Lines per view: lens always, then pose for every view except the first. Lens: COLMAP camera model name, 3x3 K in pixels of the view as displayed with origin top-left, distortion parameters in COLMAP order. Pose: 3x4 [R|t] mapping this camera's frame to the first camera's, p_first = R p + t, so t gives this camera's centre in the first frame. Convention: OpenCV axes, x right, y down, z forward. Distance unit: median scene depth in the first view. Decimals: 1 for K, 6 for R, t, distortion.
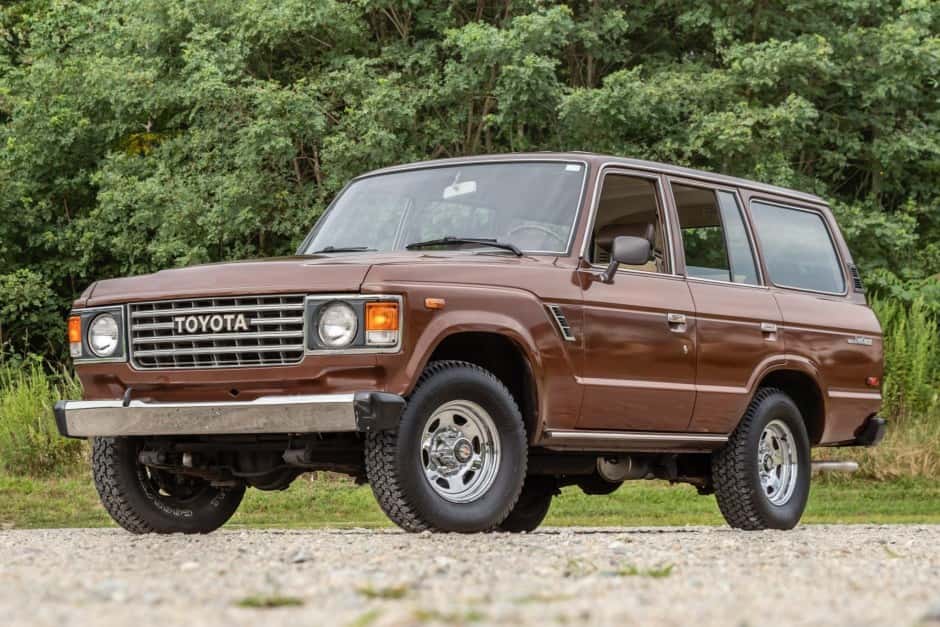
lens RADIAL K [[2745.8, 0, 470.0], [0, 2745.8, 313.5], [0, 0, 1]] dist [0.524778, -0.179624]
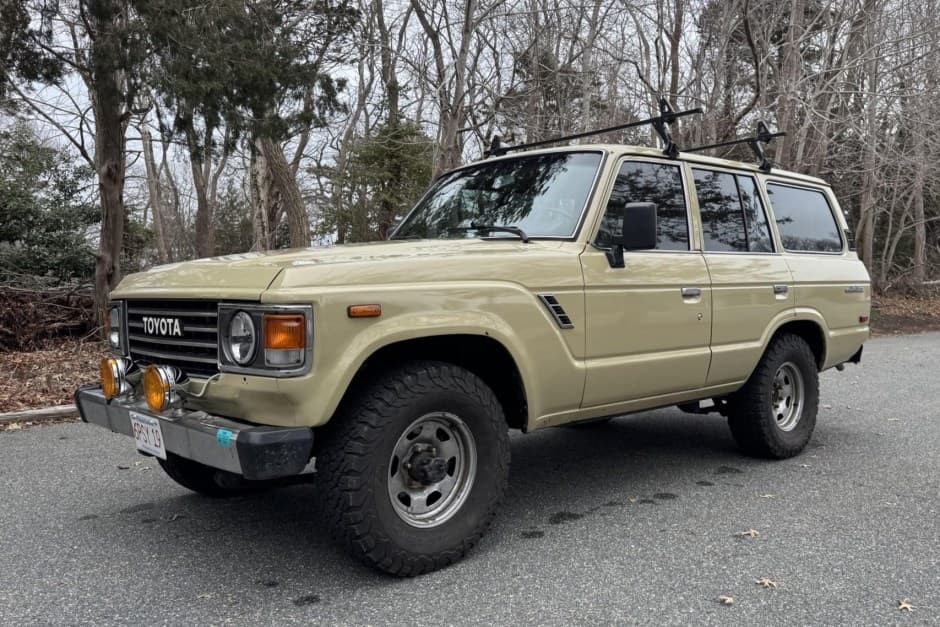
lens RADIAL K [[781.9, 0, 473.1], [0, 781.9, 291.6], [0, 0, 1]] dist [0.047413, 0.001084]
pose [[0.967260, -0.004724, -0.253742, 0.078299], [0.023586, 0.997173, 0.071344, -0.024891], [0.252688, -0.074993, 0.964637, 0.758564]]
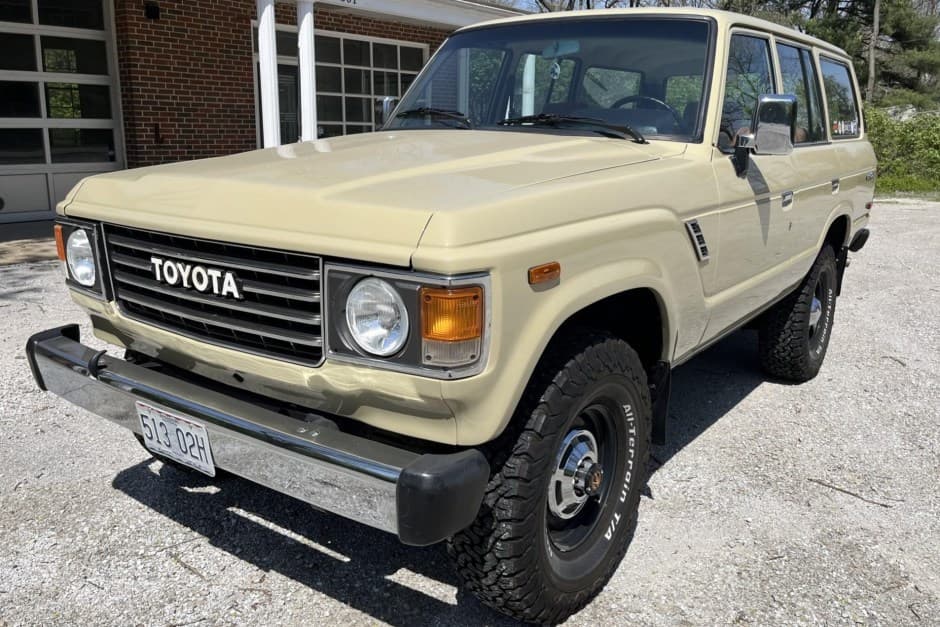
lens RADIAL K [[781.9, 0, 473.1], [0, 781.9, 291.6], [0, 0, 1]] dist [0.047413, 0.001084]
pose [[0.998453, 0.026542, -0.048854, -0.019461], [-0.012197, 0.961855, 0.273288, -0.043640], [0.054244, -0.272270, 0.960691, 0.818114]]
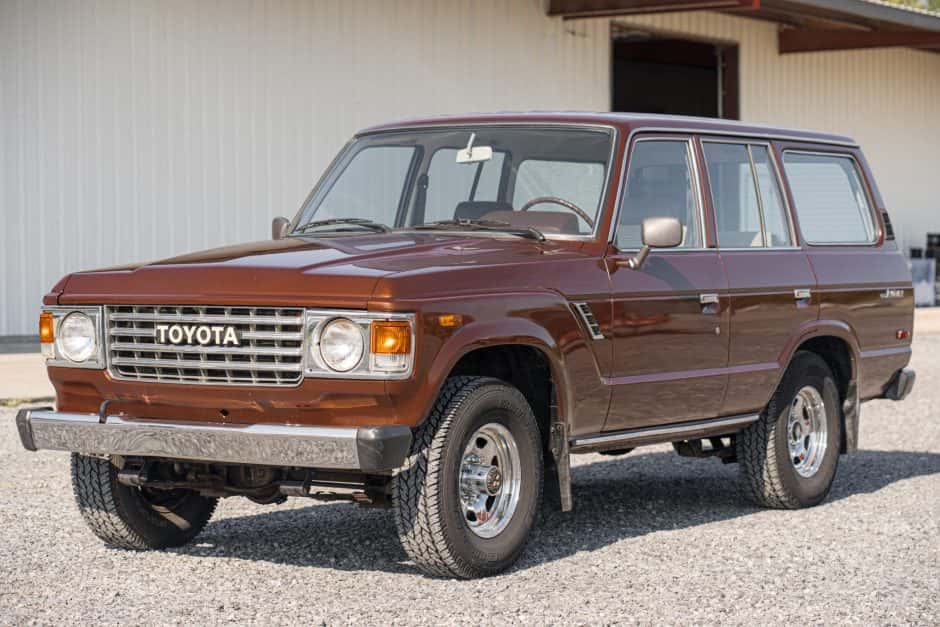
lens RADIAL K [[2258.8, 0, 470.0], [0, 2258.8, 313.5], [0, 0, 1]] dist [0.593247, 0.222986]
pose [[0.999977, 0.005764, 0.003450, -0.008873], [-0.006054, 0.995857, 0.090732, -0.069372], [-0.002913, -0.090751, 0.995869, 0.269499]]
